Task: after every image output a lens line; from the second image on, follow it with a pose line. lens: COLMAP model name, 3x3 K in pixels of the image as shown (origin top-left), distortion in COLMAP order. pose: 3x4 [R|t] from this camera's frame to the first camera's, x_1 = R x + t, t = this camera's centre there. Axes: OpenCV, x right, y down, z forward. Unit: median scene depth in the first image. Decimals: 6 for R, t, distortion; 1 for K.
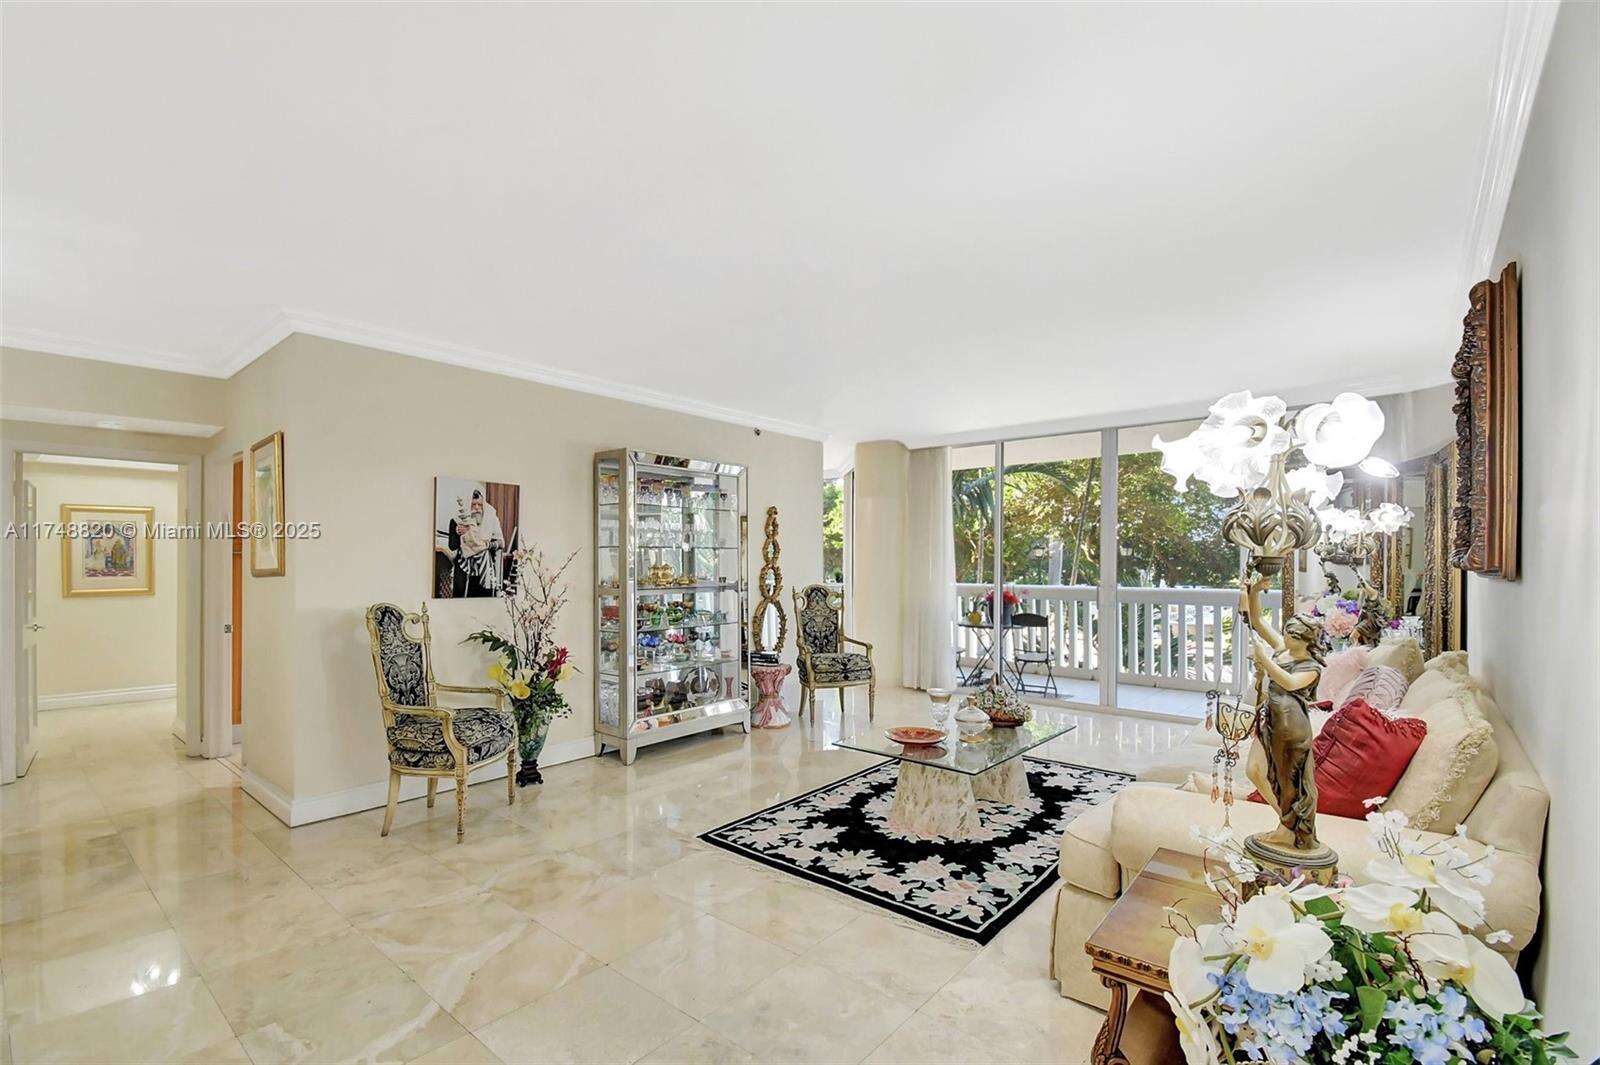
lens RADIAL K [[720.9, 0, 802.1], [0, 720.9, 569.3], [0, 0, 1]] dist [0.011424, -0.000500]
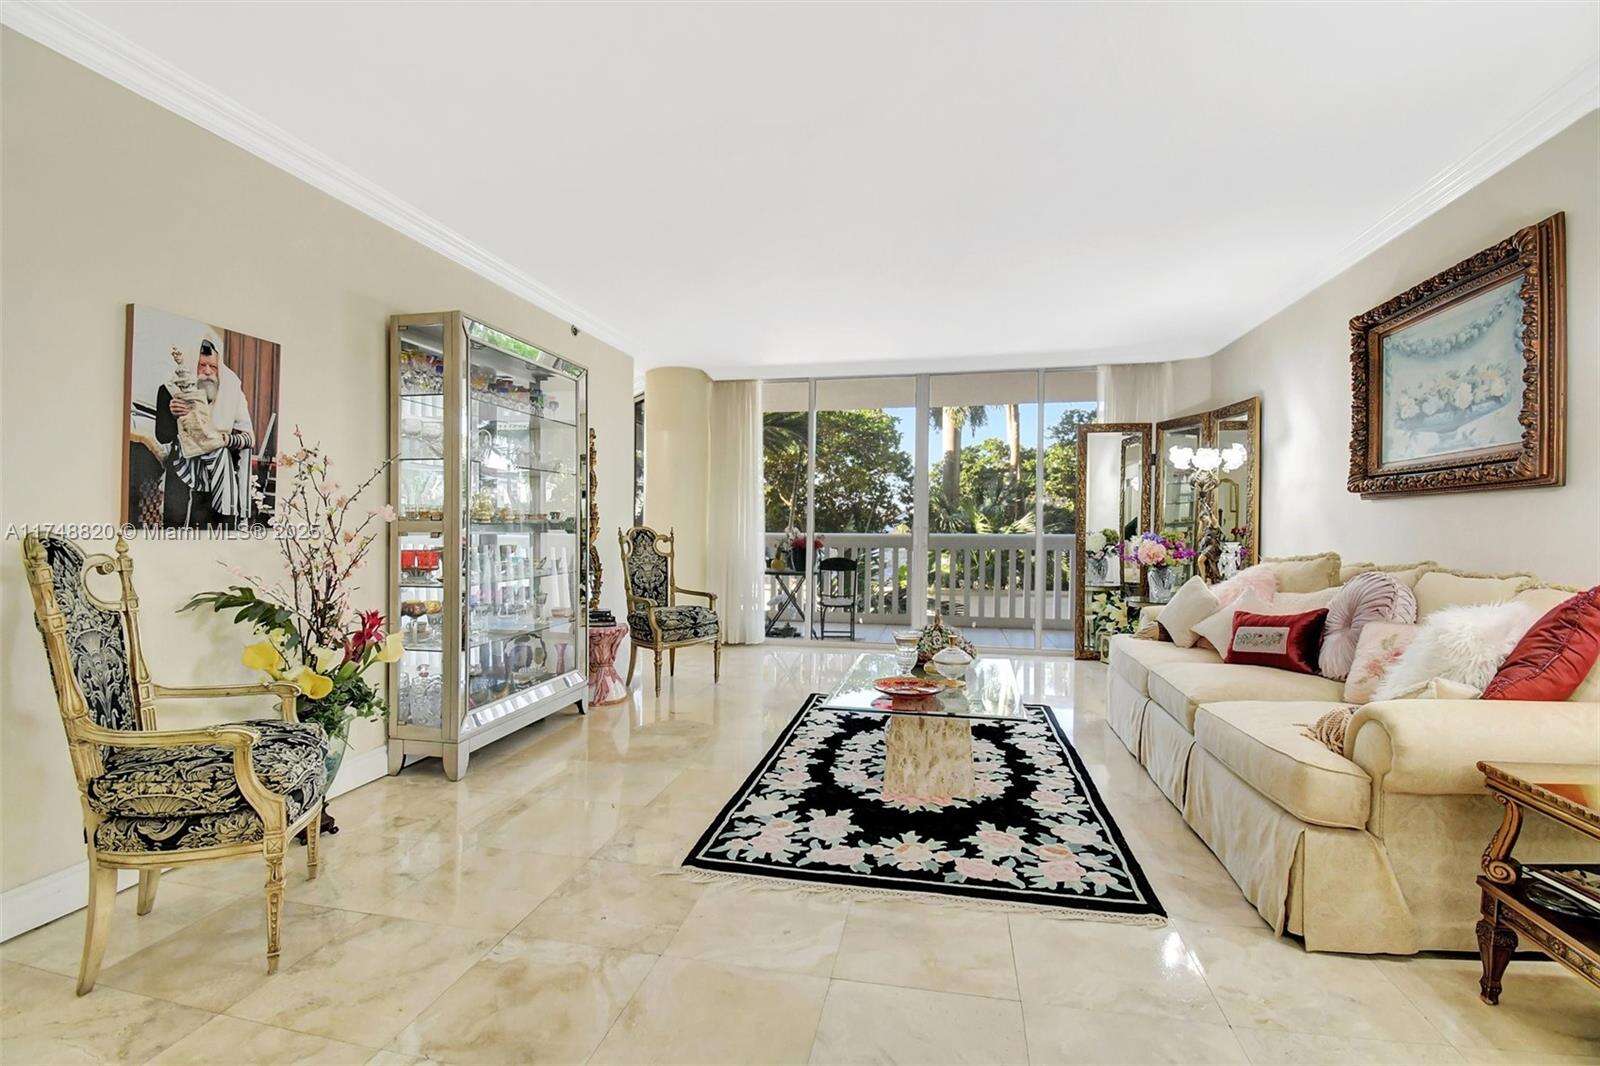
lens RADIAL K [[702.9, 0, 802.1], [0, 702.9, 540.9], [0, 0, 1]] dist [0.010596, -0.021159]
pose [[0.878156, -0.008901, 0.478291, -0.344513], [0.003317, 0.999916, 0.012519, 0.048258], [-0.478362, -0.009407, 0.878112, 0.332041]]
